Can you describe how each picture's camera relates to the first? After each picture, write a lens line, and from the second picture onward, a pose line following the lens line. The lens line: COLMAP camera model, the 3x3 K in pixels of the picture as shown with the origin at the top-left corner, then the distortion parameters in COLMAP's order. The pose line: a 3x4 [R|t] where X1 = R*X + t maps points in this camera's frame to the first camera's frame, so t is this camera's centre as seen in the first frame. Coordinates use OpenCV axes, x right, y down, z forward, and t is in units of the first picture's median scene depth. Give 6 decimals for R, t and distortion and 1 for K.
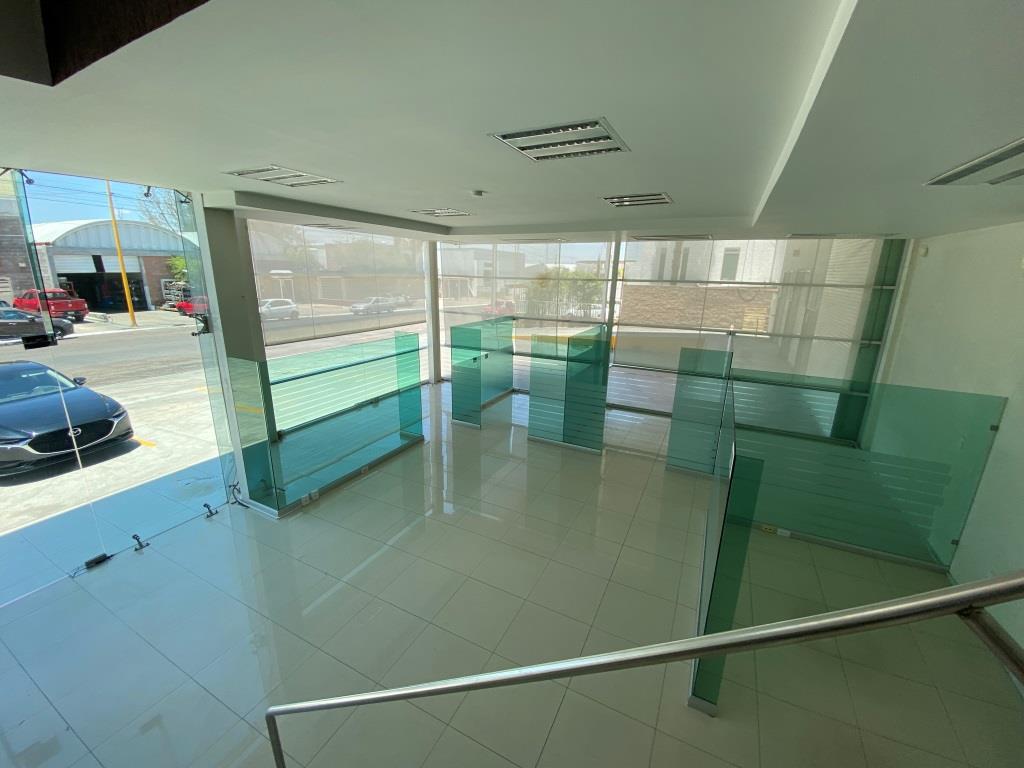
lens RADIAL K [[412.1, 0, 512.0], [0, 412.1, 384.0], [0, 0, 1]] dist [0.043761, -0.032252]
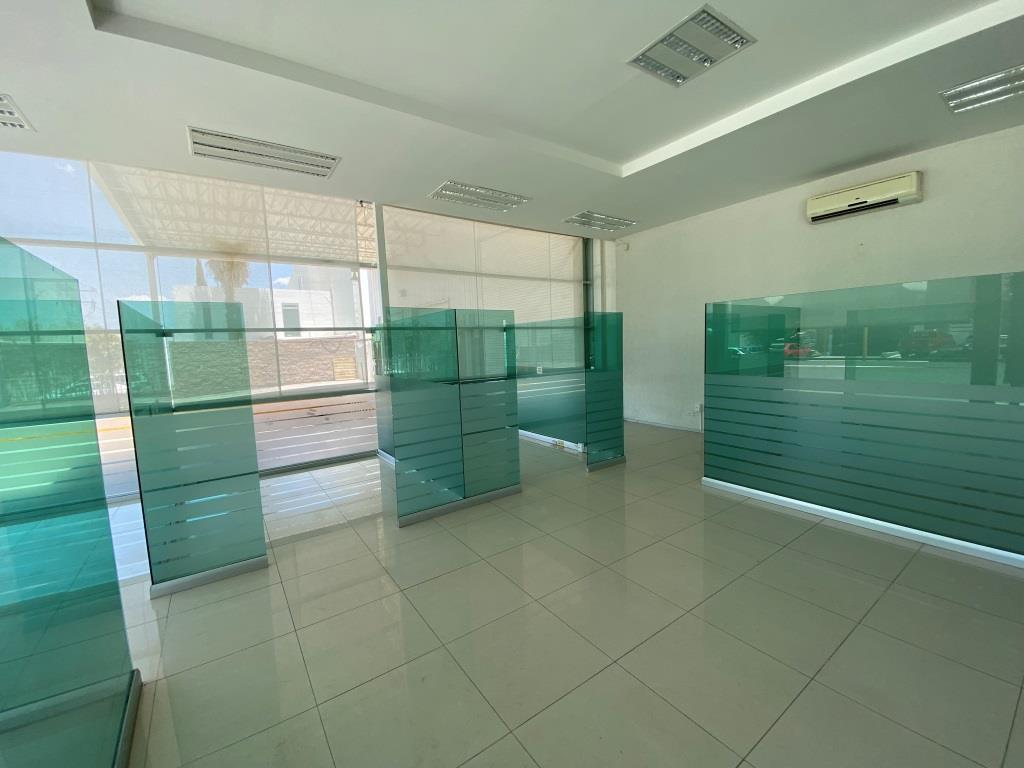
lens RADIAL K [[412.1, 0, 512.0], [0, 412.1, 384.0], [0, 0, 1]] dist [0.043761, -0.032252]
pose [[0.465134, -0.119170, 0.877182, -0.297103], [0.277345, 0.960628, -0.016559, 0.016856], [-0.840672, 0.250985, 0.479872, 0.592484]]
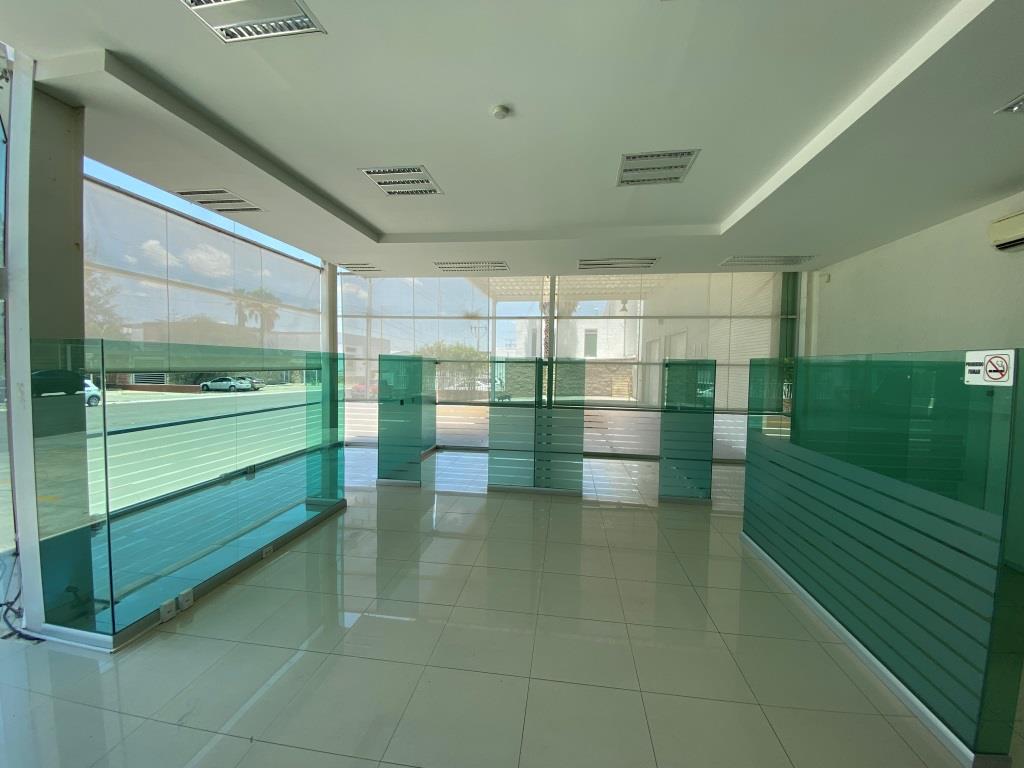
lens RADIAL K [[415.7, 0, 511.3], [0, 415.7, 387.0], [0, 0, 1]] dist [0.002352, -0.010298]
pose [[0.945495, -0.018900, 0.325089, -0.168101], [0.085807, 0.977492, -0.192735, 0.094552], [-0.314129, 0.210125, 0.925835, 0.205386]]
